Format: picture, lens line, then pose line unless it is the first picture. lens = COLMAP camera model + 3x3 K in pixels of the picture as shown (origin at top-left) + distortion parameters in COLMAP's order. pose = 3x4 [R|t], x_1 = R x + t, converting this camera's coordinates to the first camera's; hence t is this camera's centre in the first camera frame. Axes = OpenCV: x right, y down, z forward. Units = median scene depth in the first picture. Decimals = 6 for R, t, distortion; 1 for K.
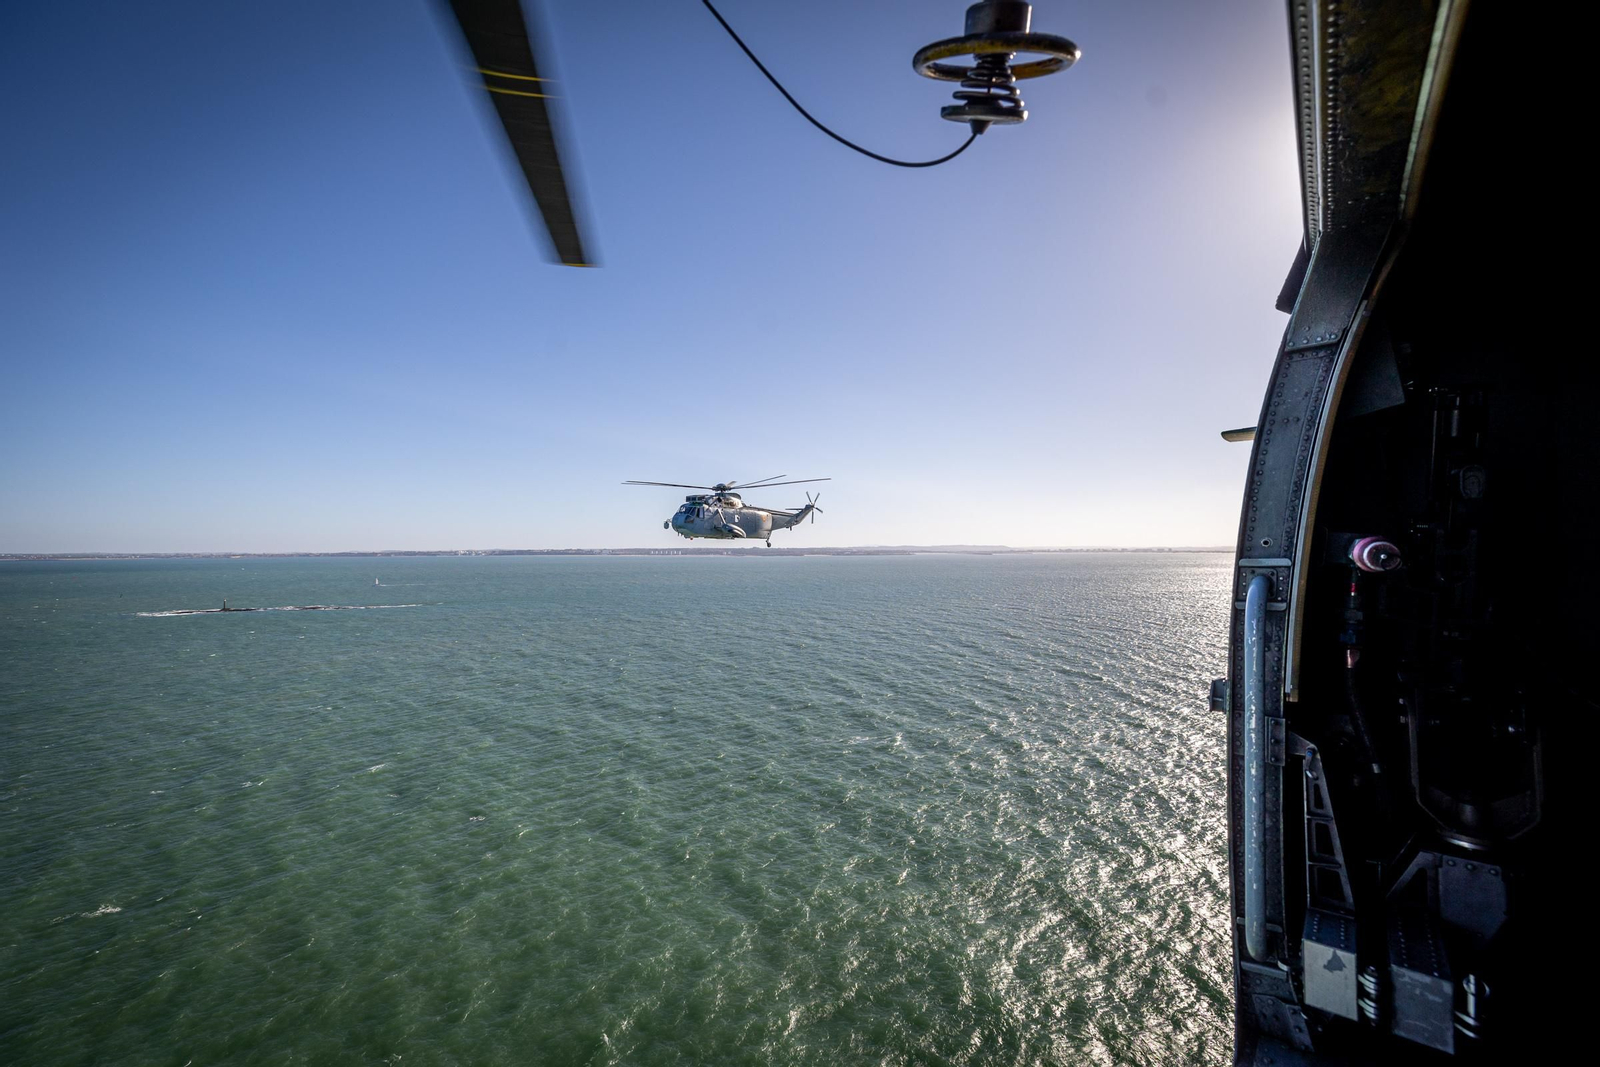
lens RADIAL K [[677.0, 0, 797.1], [0, 677.0, 526.5], [0, 0, 1]] dist [0.006620, -0.001981]
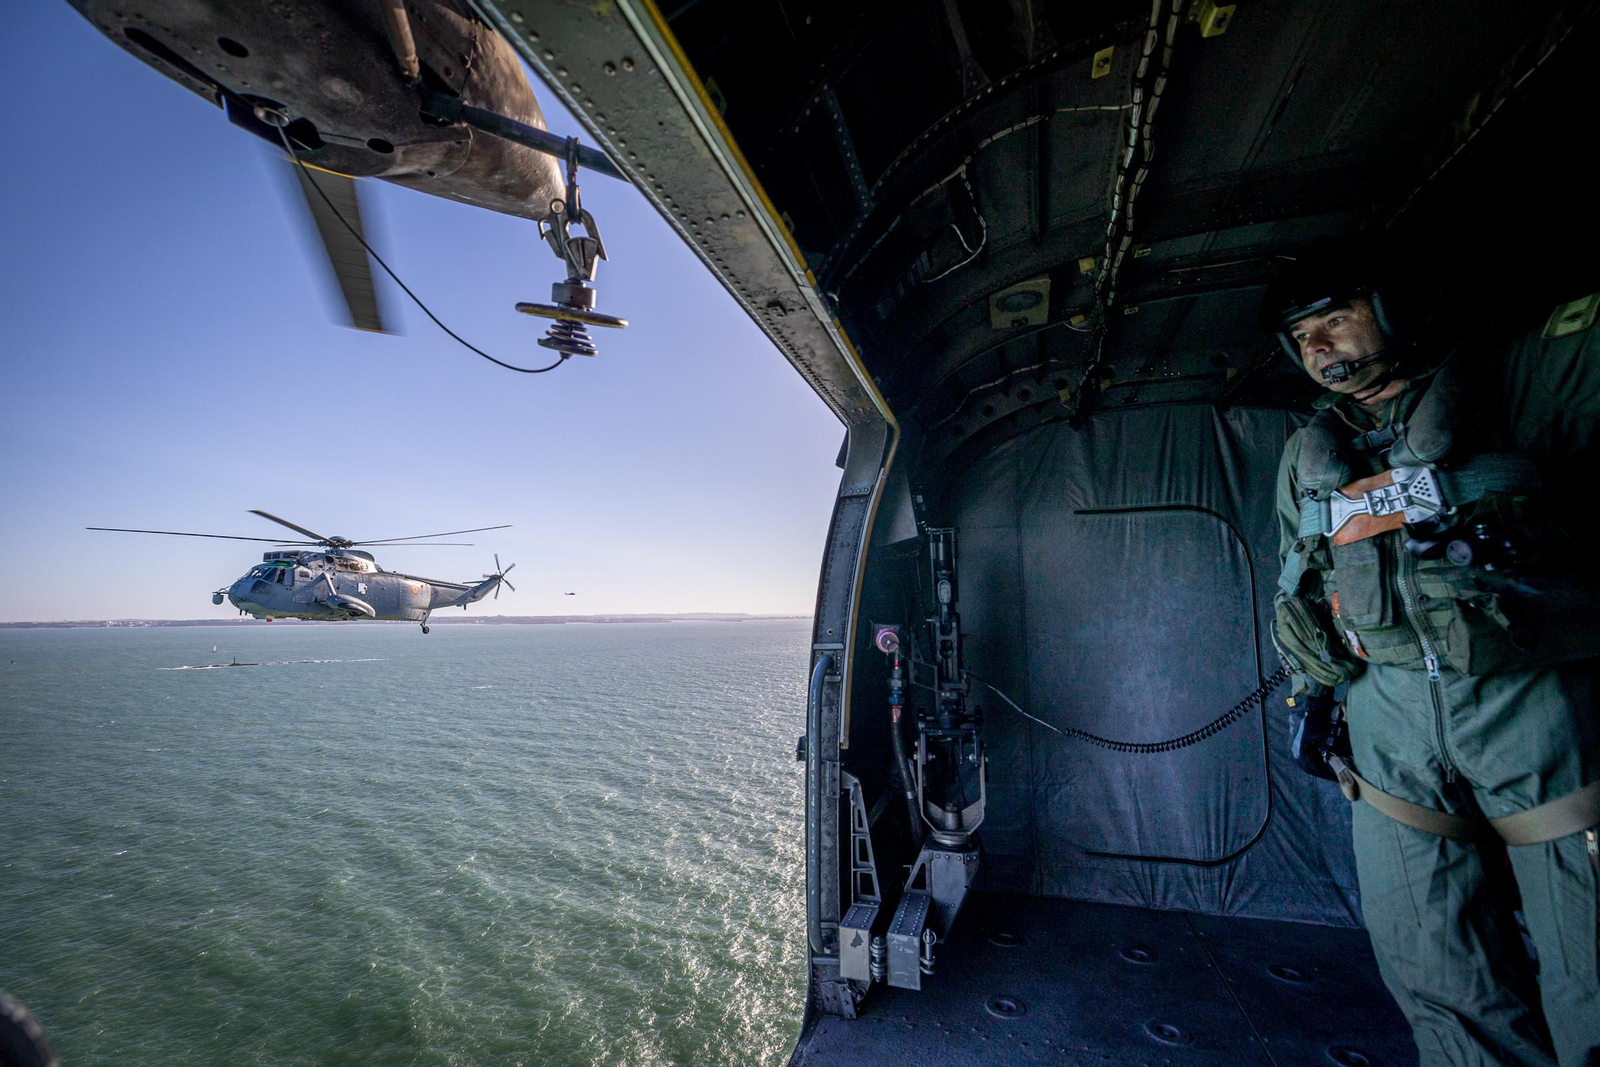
lens RADIAL K [[677.0, 0, 791.5], [0, 677.0, 535.3], [0, 0, 1]] dist [0.006620, -0.001981]
pose [[0.931873, 0.050570, 0.359243, 0.119811], [-0.013422, 0.994365, -0.105158, -0.027189], [-0.362536, 0.093172, 0.927301, -0.282595]]
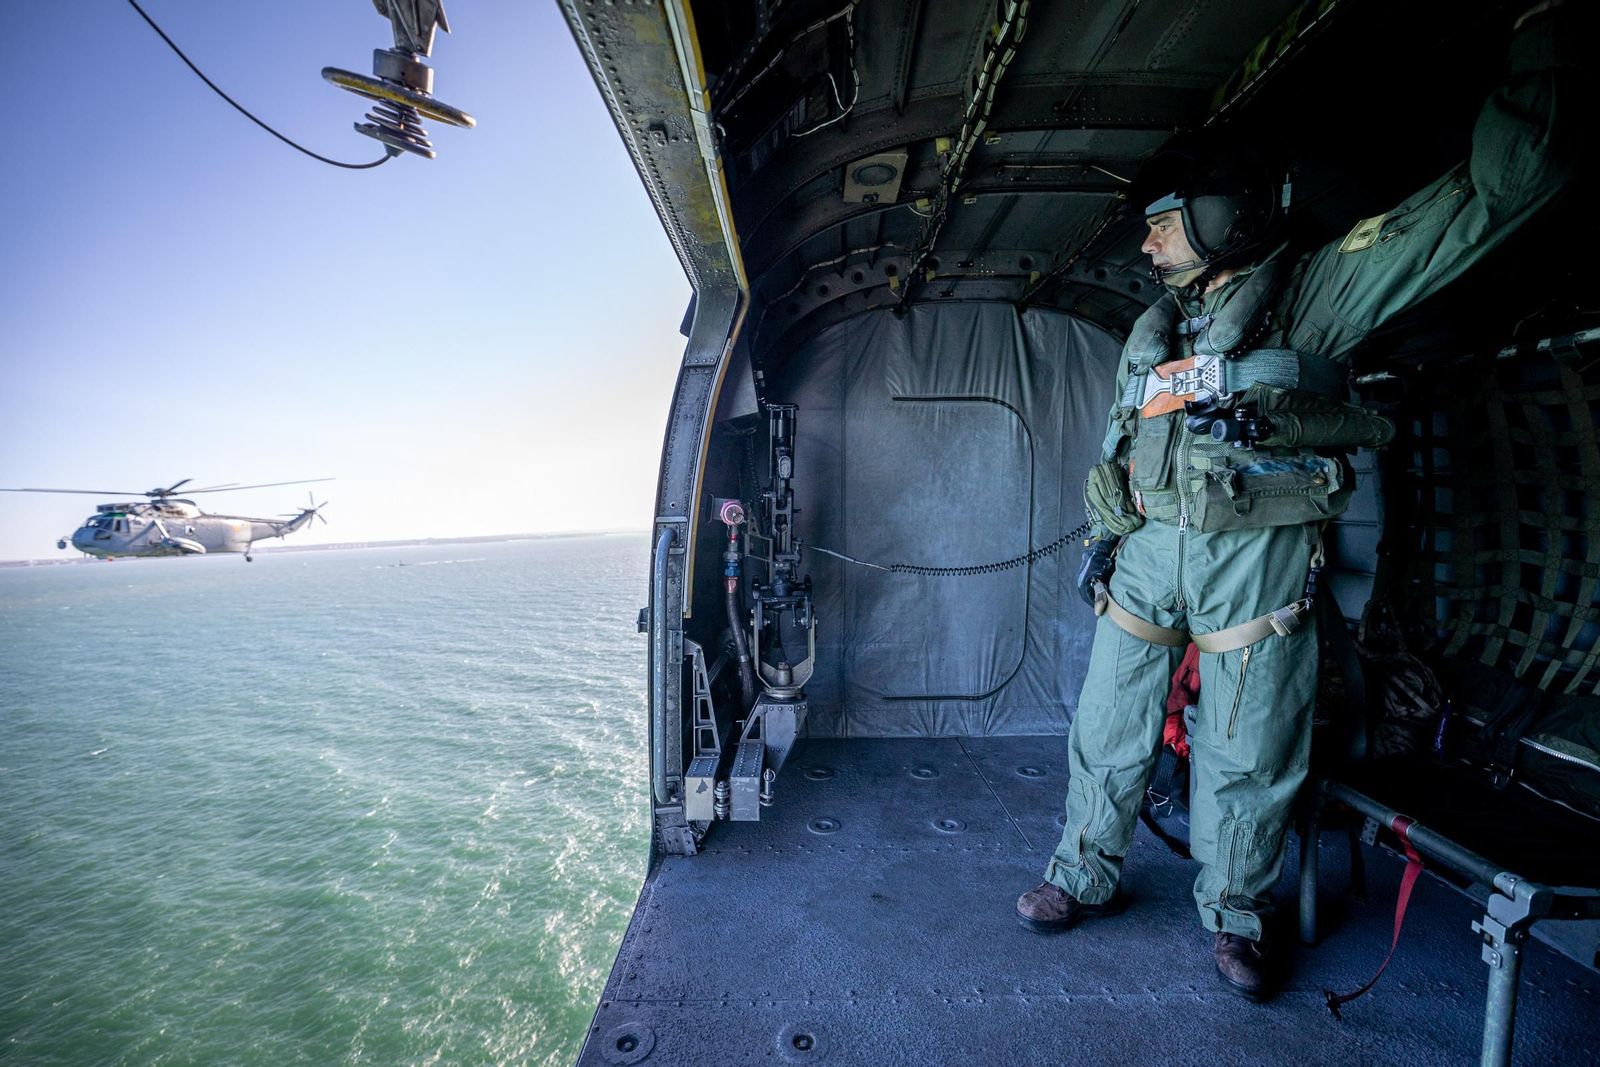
lens RADIAL K [[677.0, 0, 800.6], [0, 677.0, 538.1], [0, 0, 1]] dist [0.006620, -0.001981]
pose [[0.776257, -0.019891, 0.630102, 0.030773], [-0.020454, 0.998181, 0.056709, 0.008238], [-0.630084, -0.056909, 0.774439, -0.235749]]
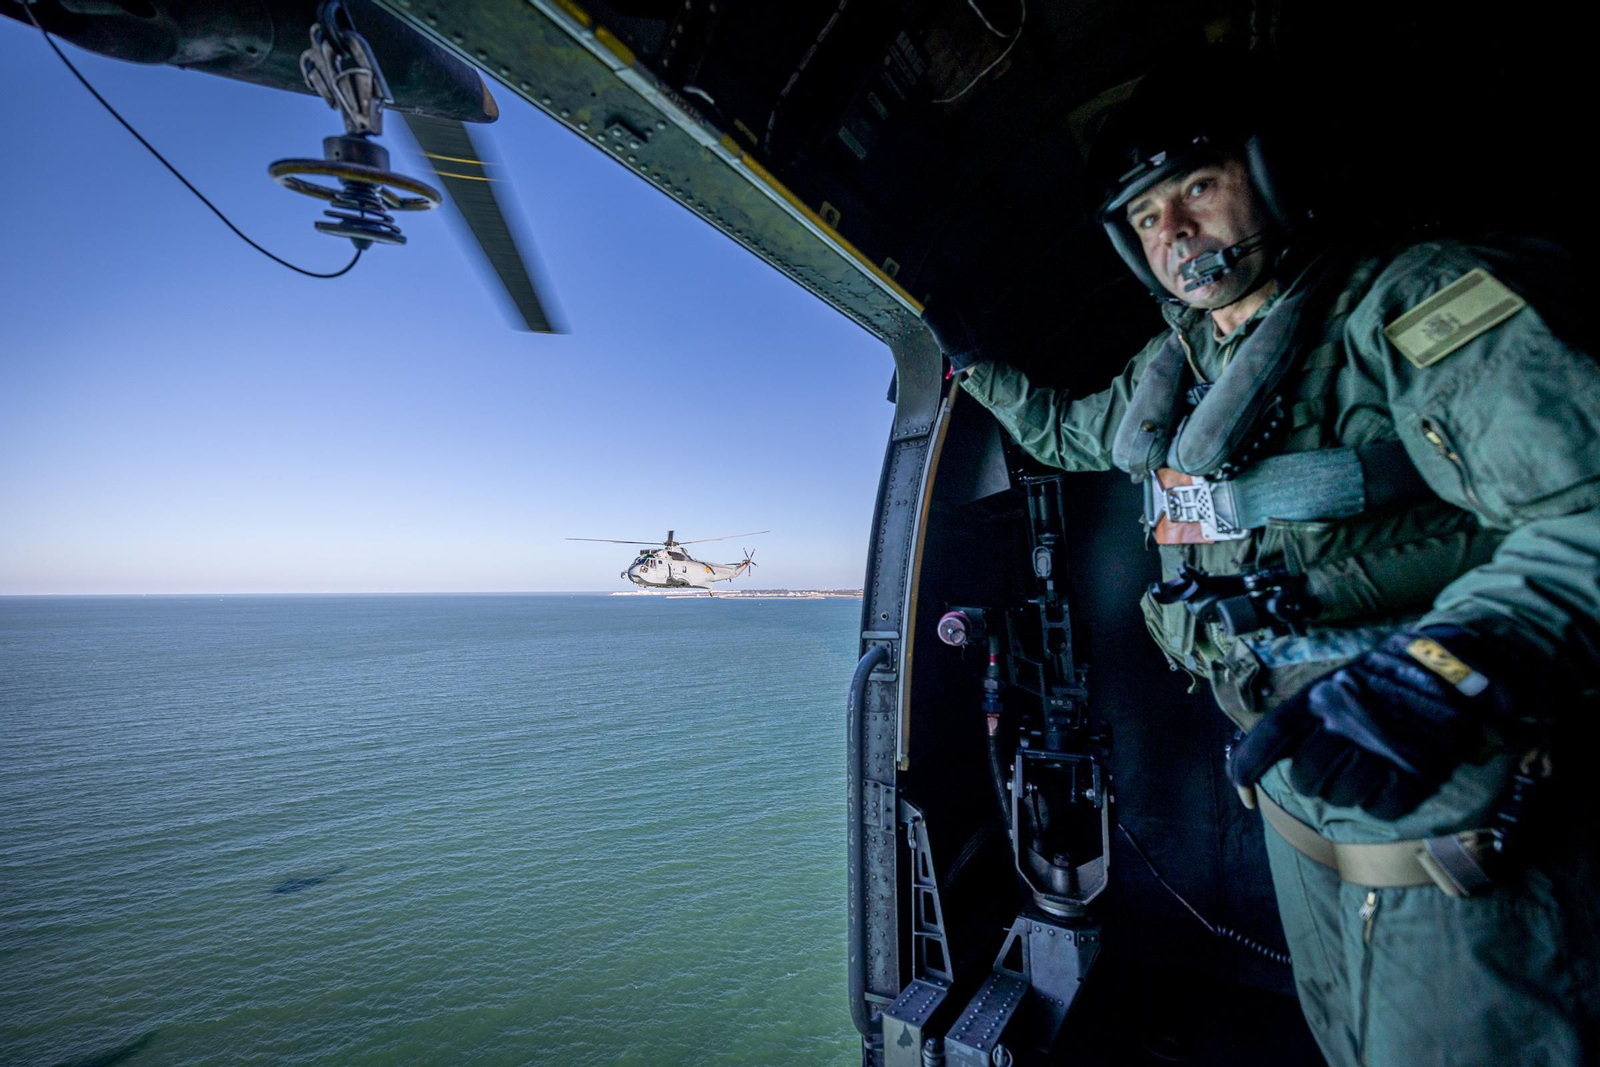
lens RADIAL K [[677.0, 0, 789.8], [0, 677.0, 514.4], [0, 0, 1]] dist [0.006620, -0.001981]
pose [[0.996271, 0.021050, 0.083672, 0.478901], [-0.012601, 0.994882, -0.100259, -0.027679], [-0.085354, 0.098831, 0.991437, -0.059824]]
